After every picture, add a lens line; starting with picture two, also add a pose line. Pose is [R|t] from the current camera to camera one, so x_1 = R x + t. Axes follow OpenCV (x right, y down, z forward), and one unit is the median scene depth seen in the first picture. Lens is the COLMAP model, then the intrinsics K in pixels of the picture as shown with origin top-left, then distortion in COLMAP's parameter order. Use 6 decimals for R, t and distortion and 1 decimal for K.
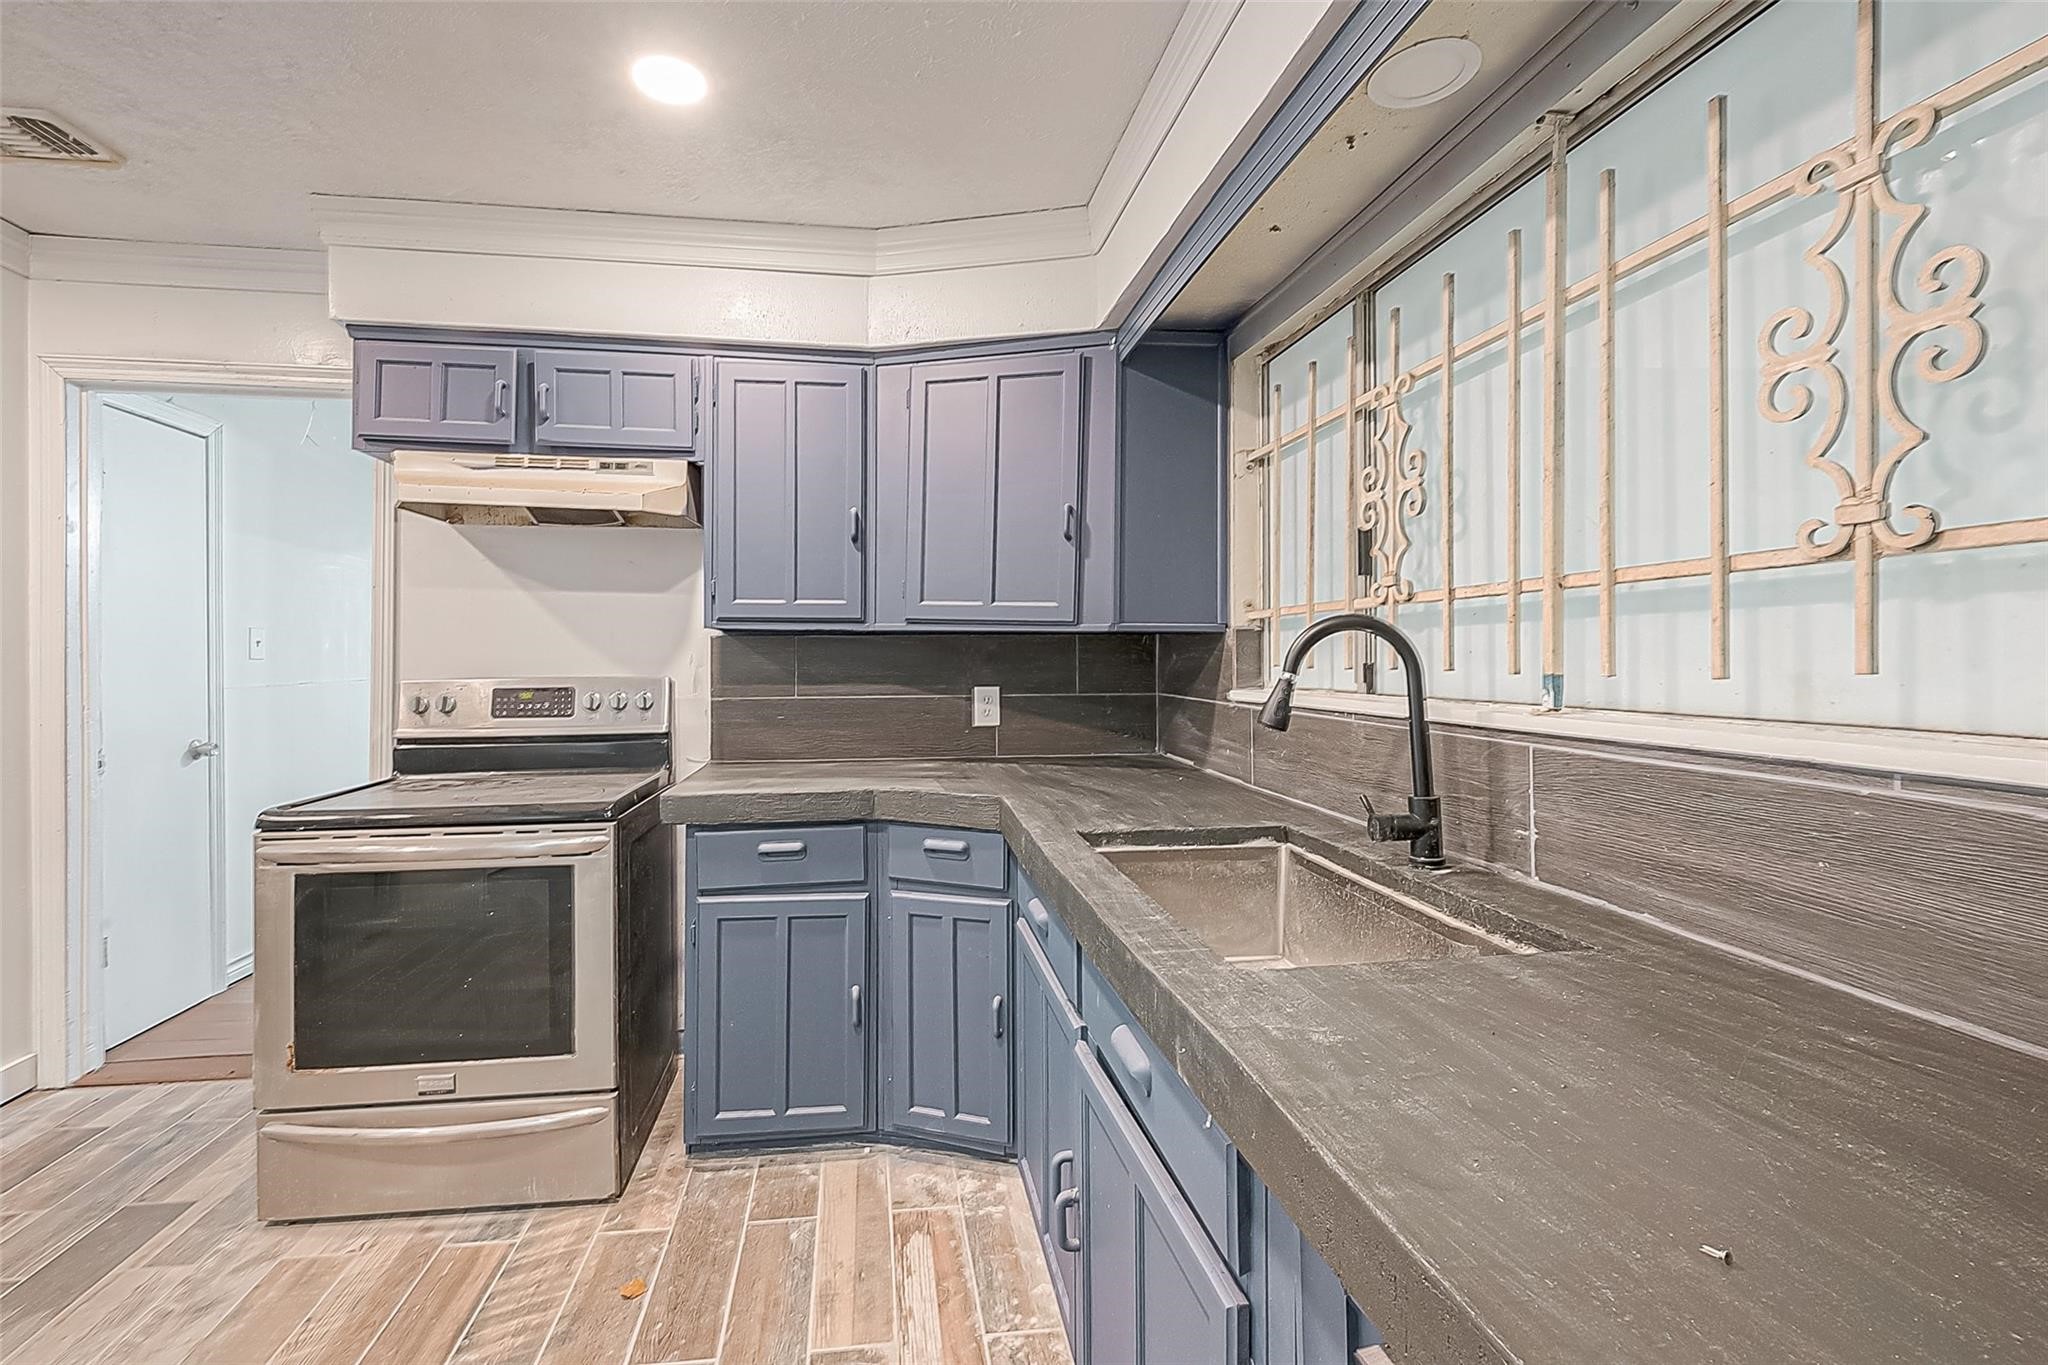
lens RADIAL K [[886.7, 0, 972.6], [0, 886.7, 655.1], [0, 0, 1]] dist [0.001639, -0.000015]
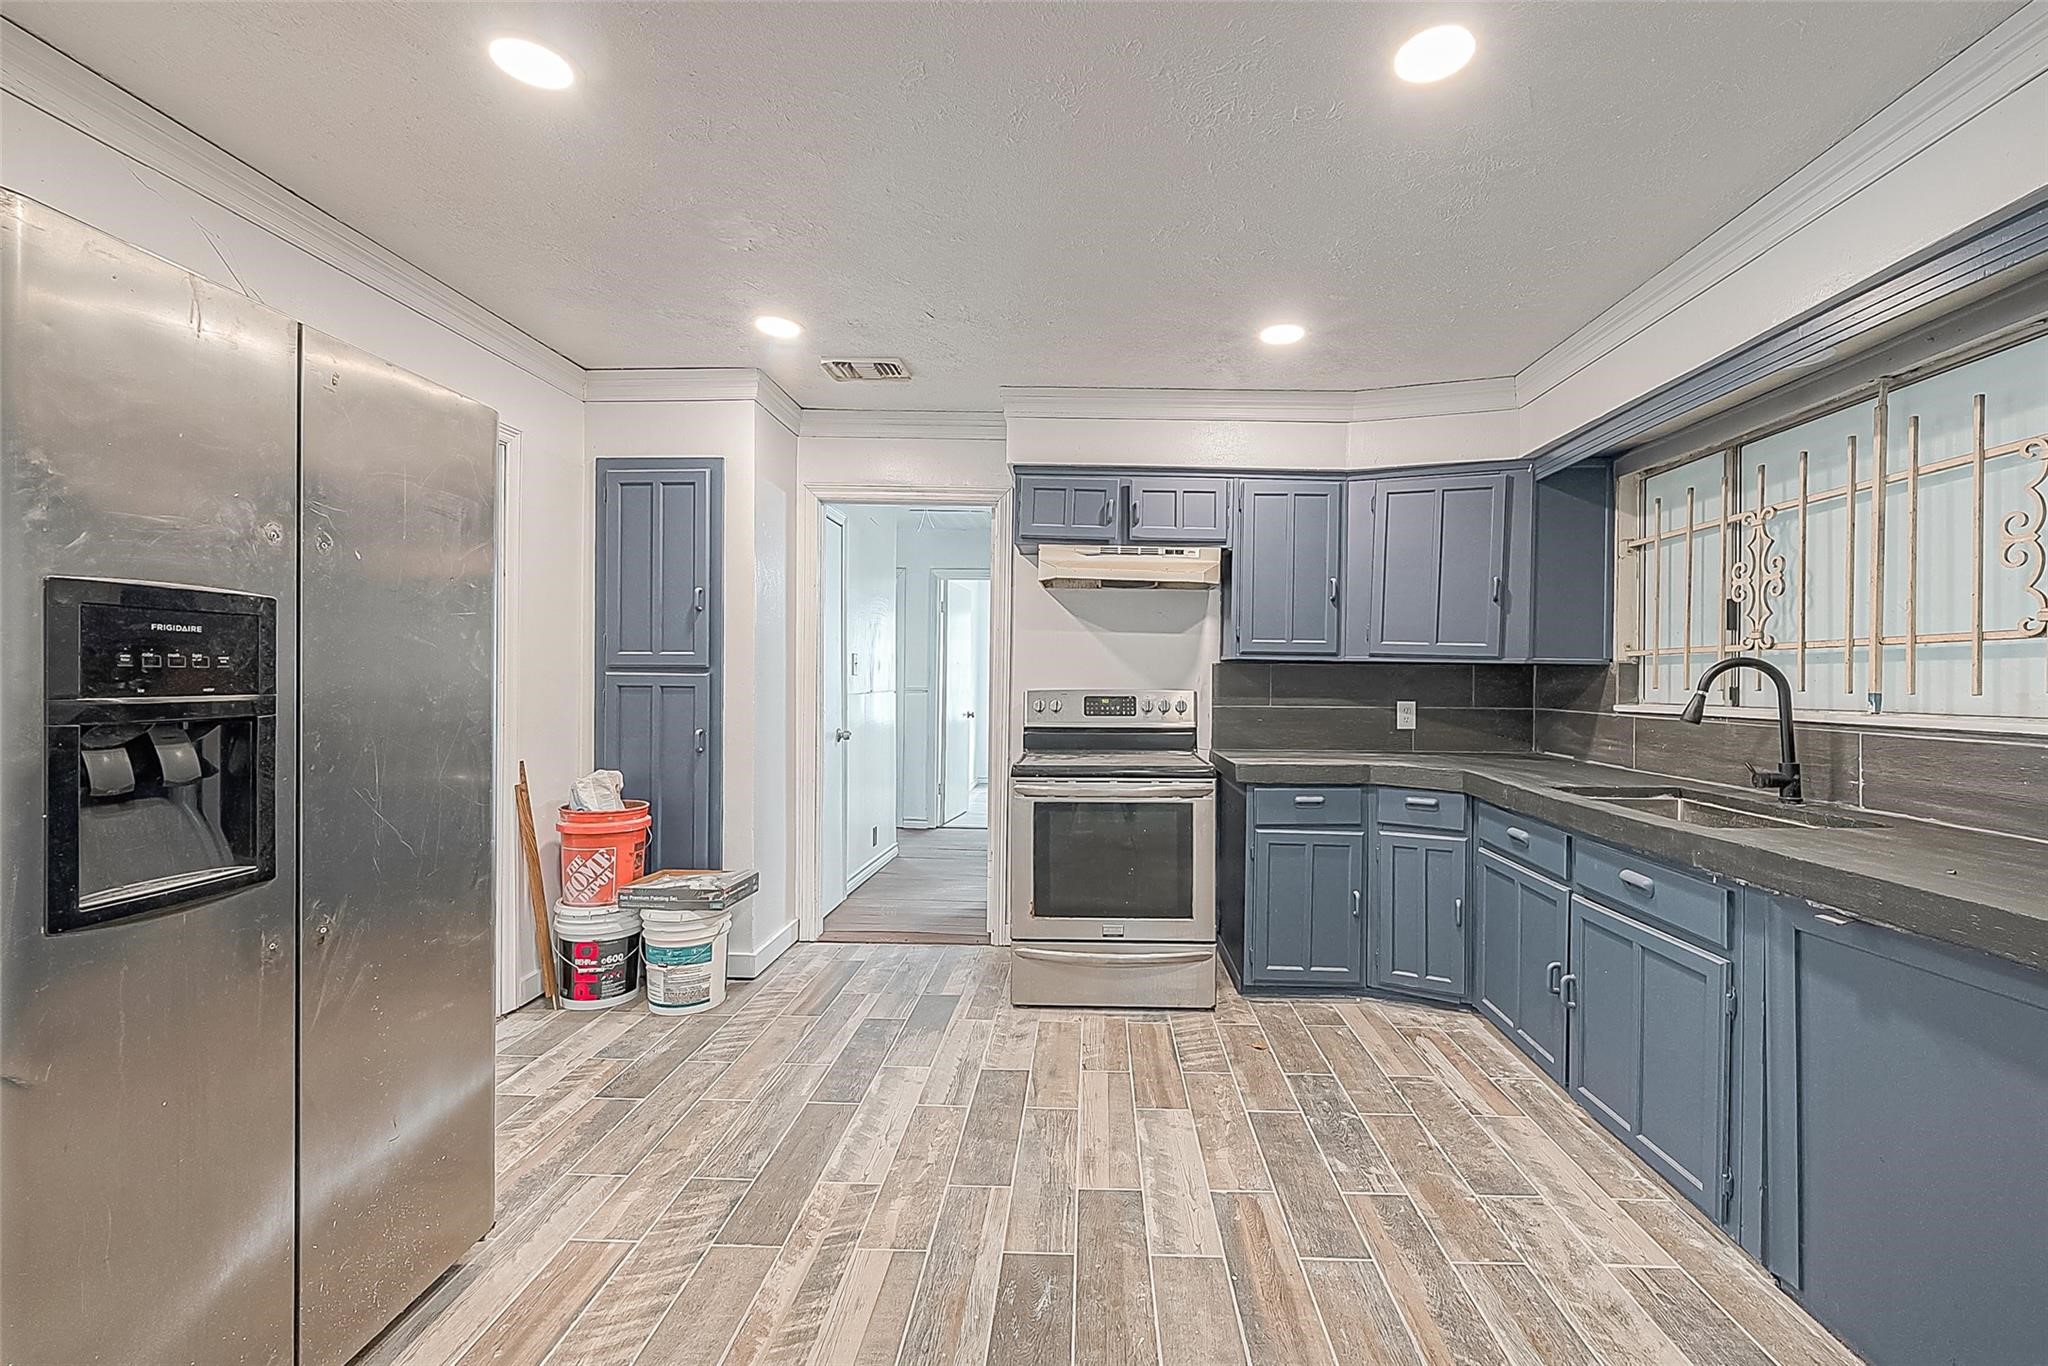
lens RADIAL K [[866.4, 0, 1063.7], [0, 866.4, 679.8], [0, 0, 1]] dist [-0.000539, -0.000239]
pose [[0.989138, 0.012601, -0.146450, -0.428264], [-0.012331, 0.999920, 0.002752, 0.006221], [0.146473, -0.000916, 0.989214, -0.583228]]
